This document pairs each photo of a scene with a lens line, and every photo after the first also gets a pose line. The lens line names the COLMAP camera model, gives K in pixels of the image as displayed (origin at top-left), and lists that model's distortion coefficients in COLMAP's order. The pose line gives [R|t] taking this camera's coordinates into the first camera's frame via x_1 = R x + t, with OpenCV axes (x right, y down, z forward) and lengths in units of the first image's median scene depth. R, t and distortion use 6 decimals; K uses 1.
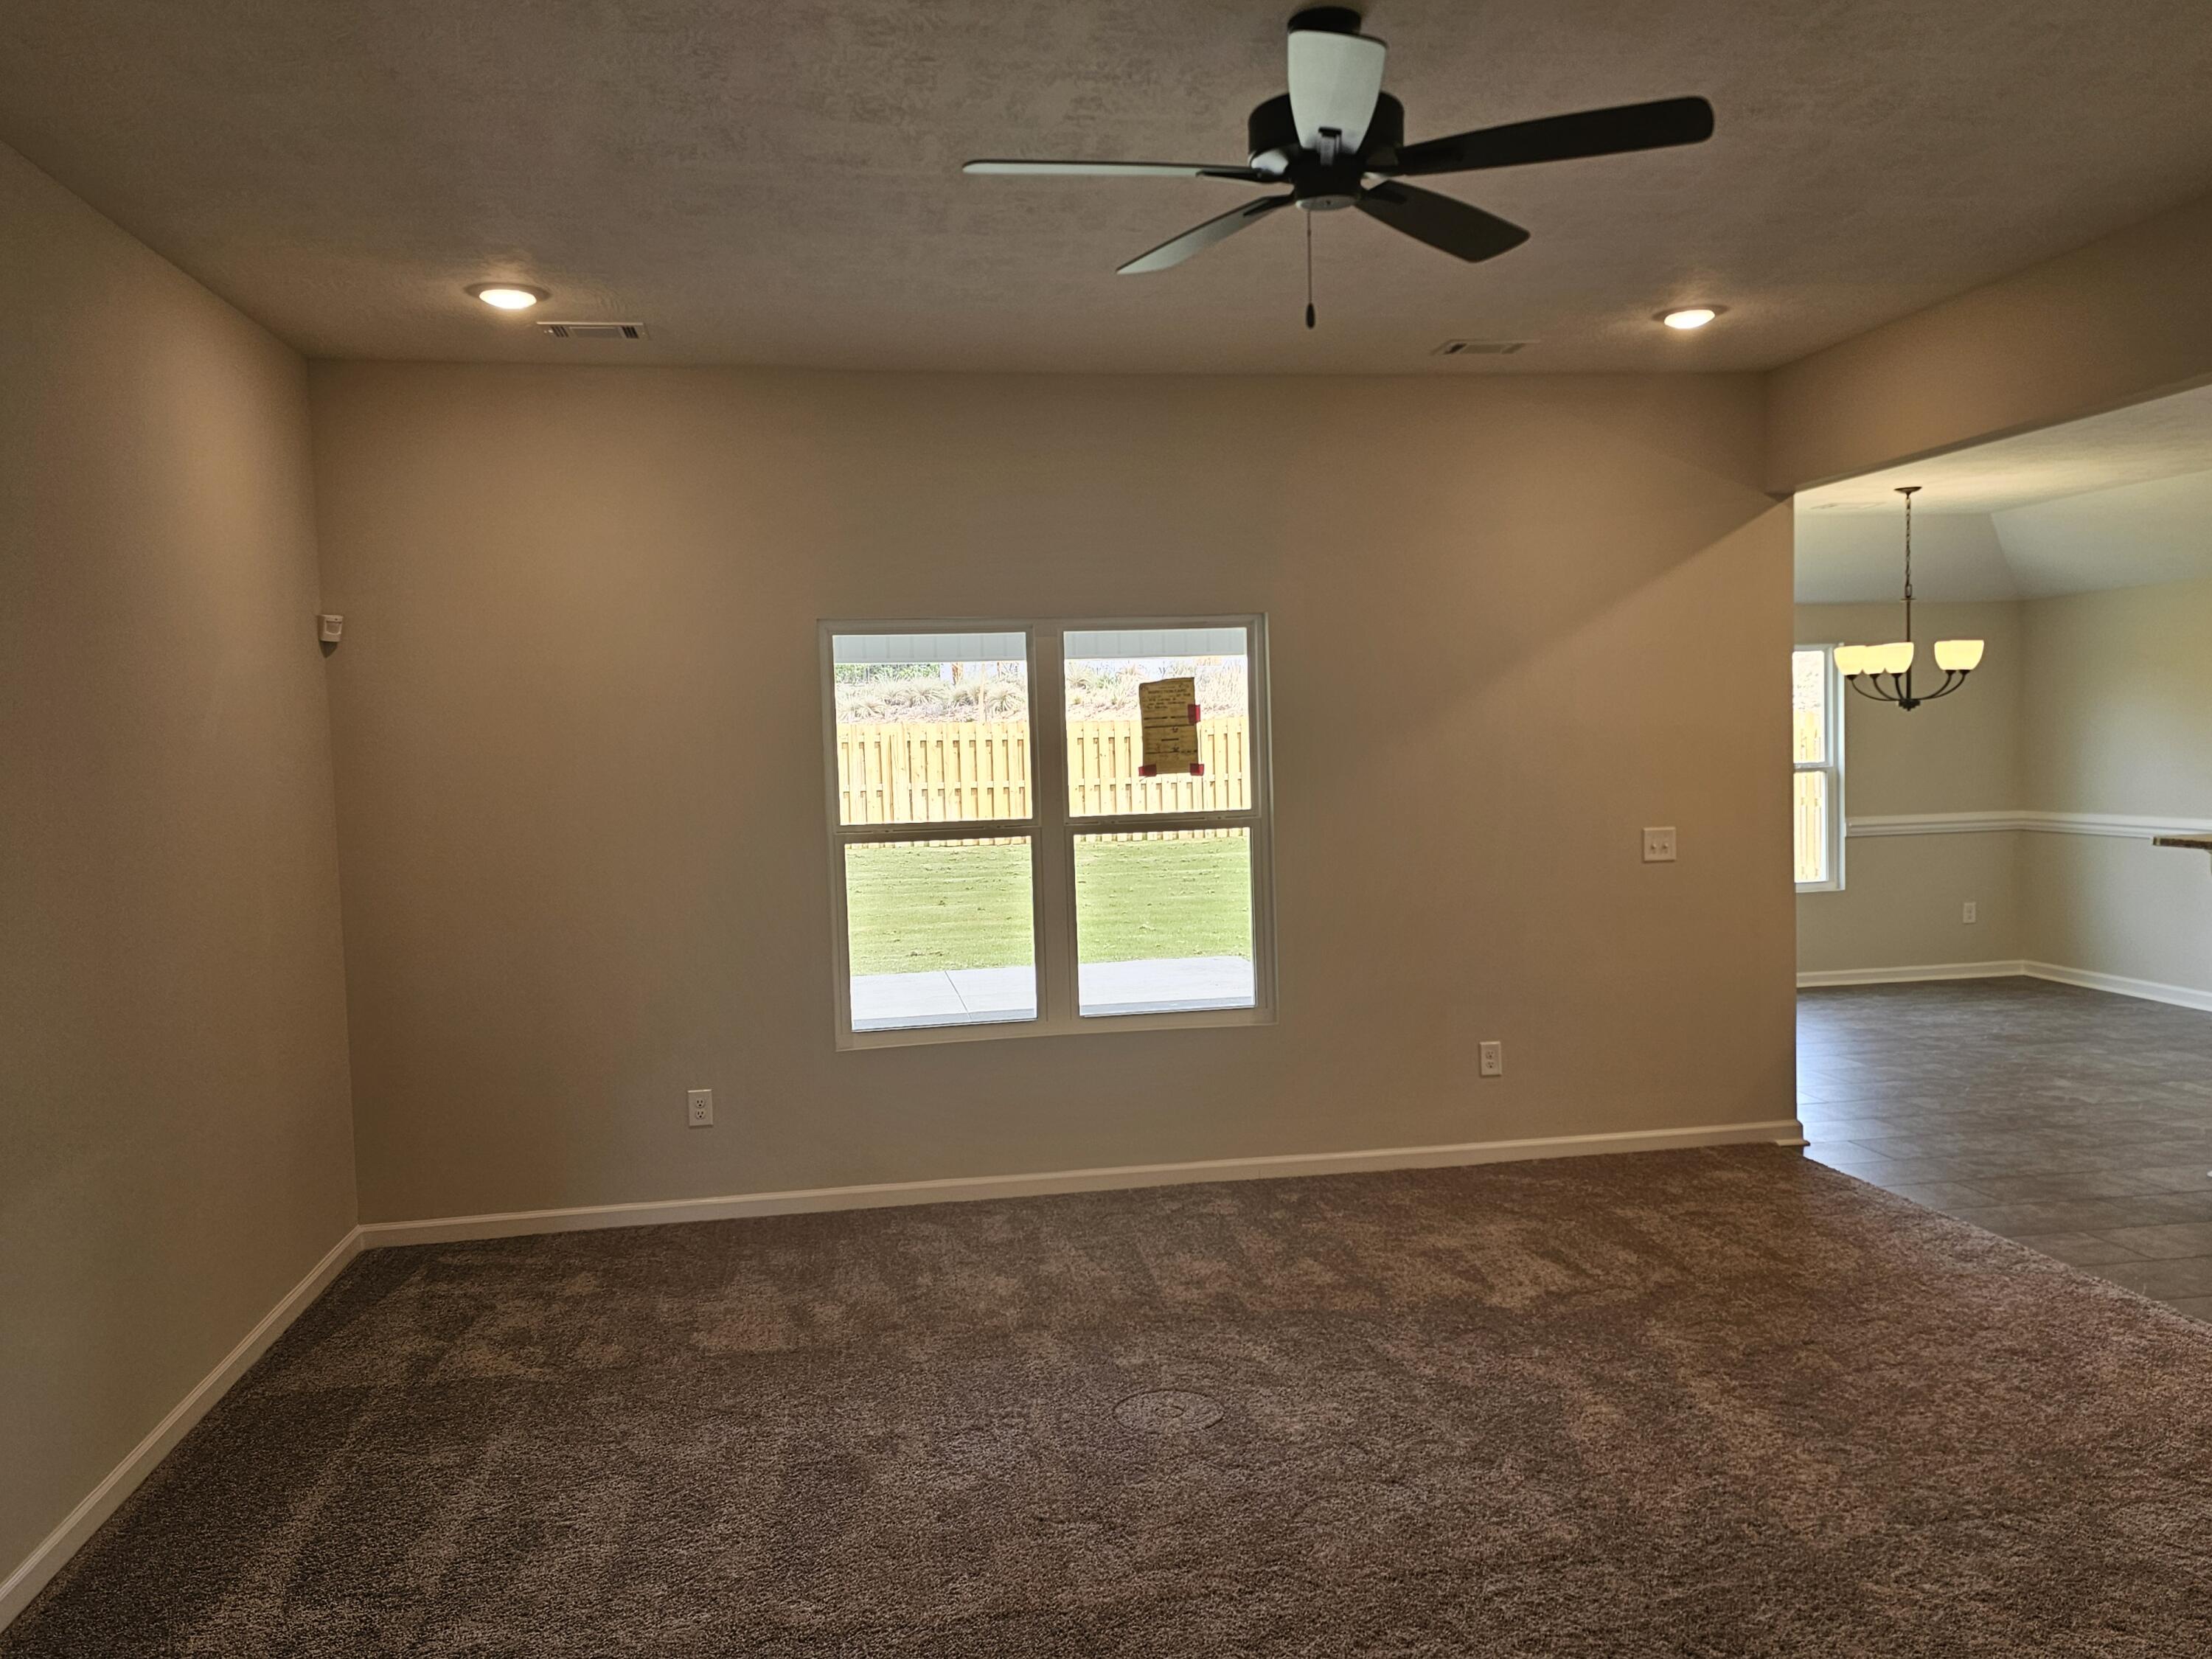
lens RADIAL K [[1665.5, 0, 1150.8], [0, 1665.5, 838.6], [0, 0, 1]] dist [0.055504, -0.049679]
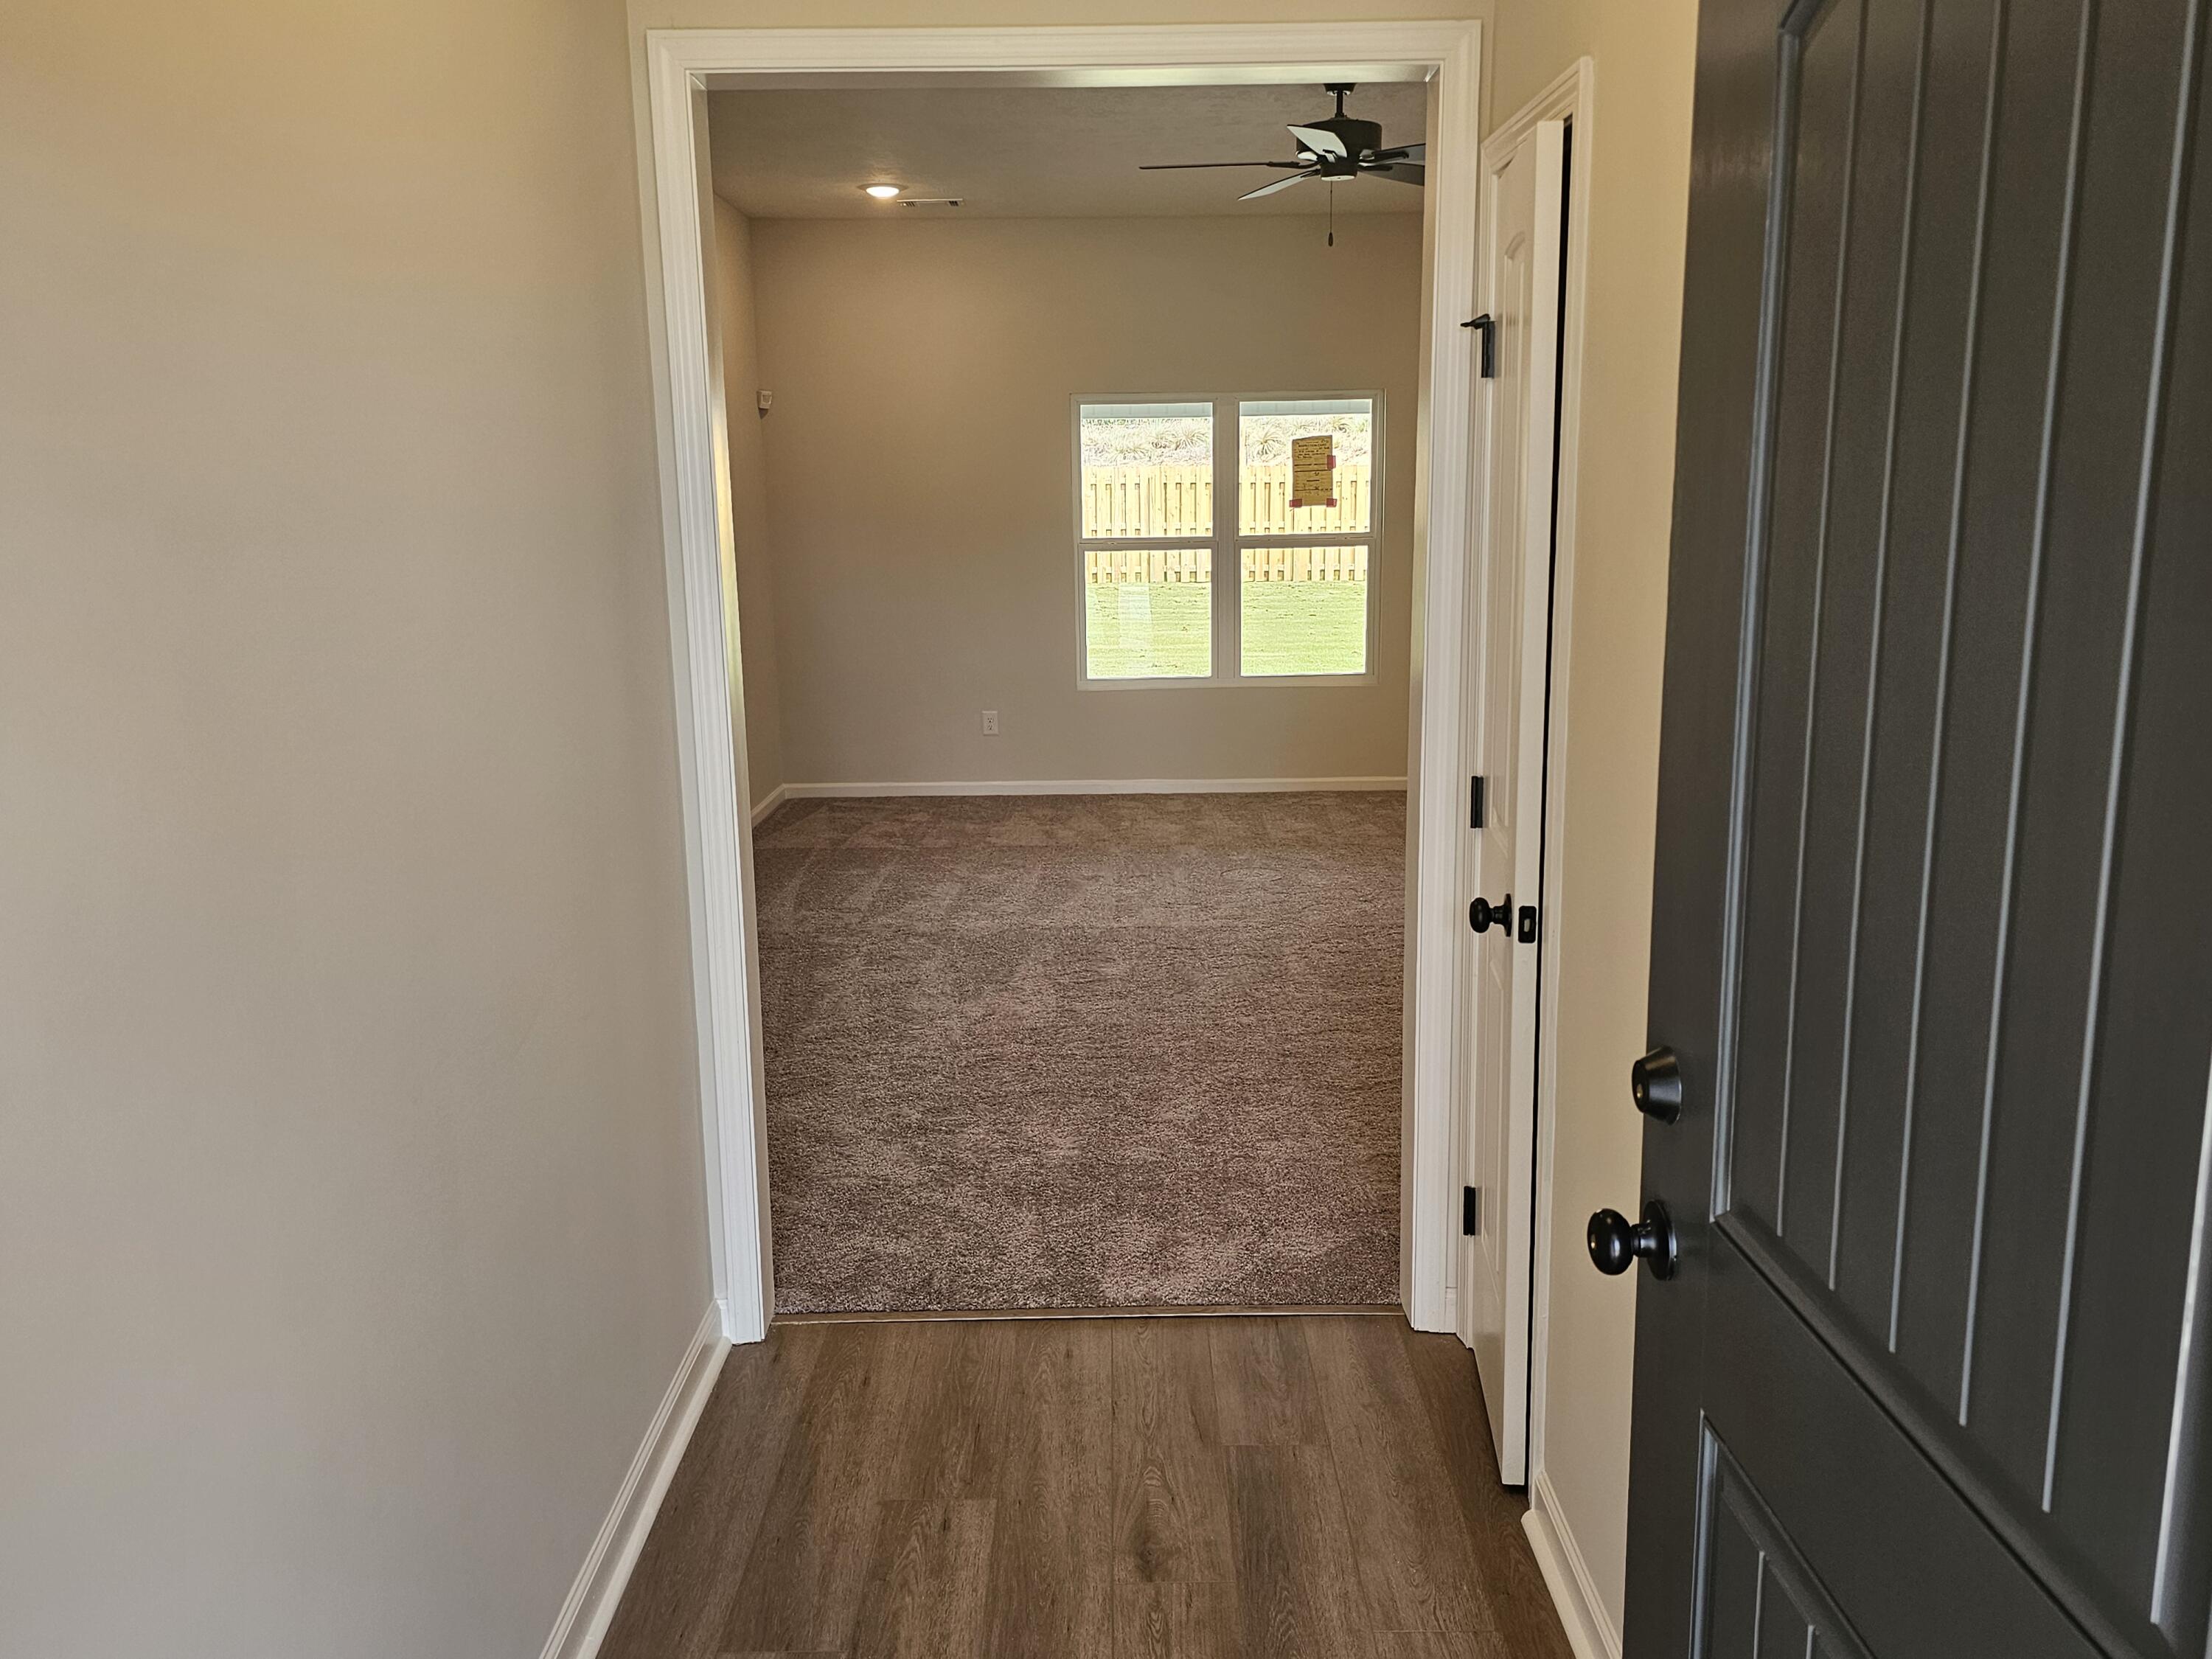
lens RADIAL K [[1665.5, 0, 1126.1], [0, 1665.5, 848.7], [0, 0, 1]] dist [0.055504, -0.049679]
pose [[0.984373, 0.051493, -0.168397, 0.112050], [-0.024753, 0.987258, 0.157191, 0.030210], [0.174345, -0.150567, 0.973105, -0.461759]]
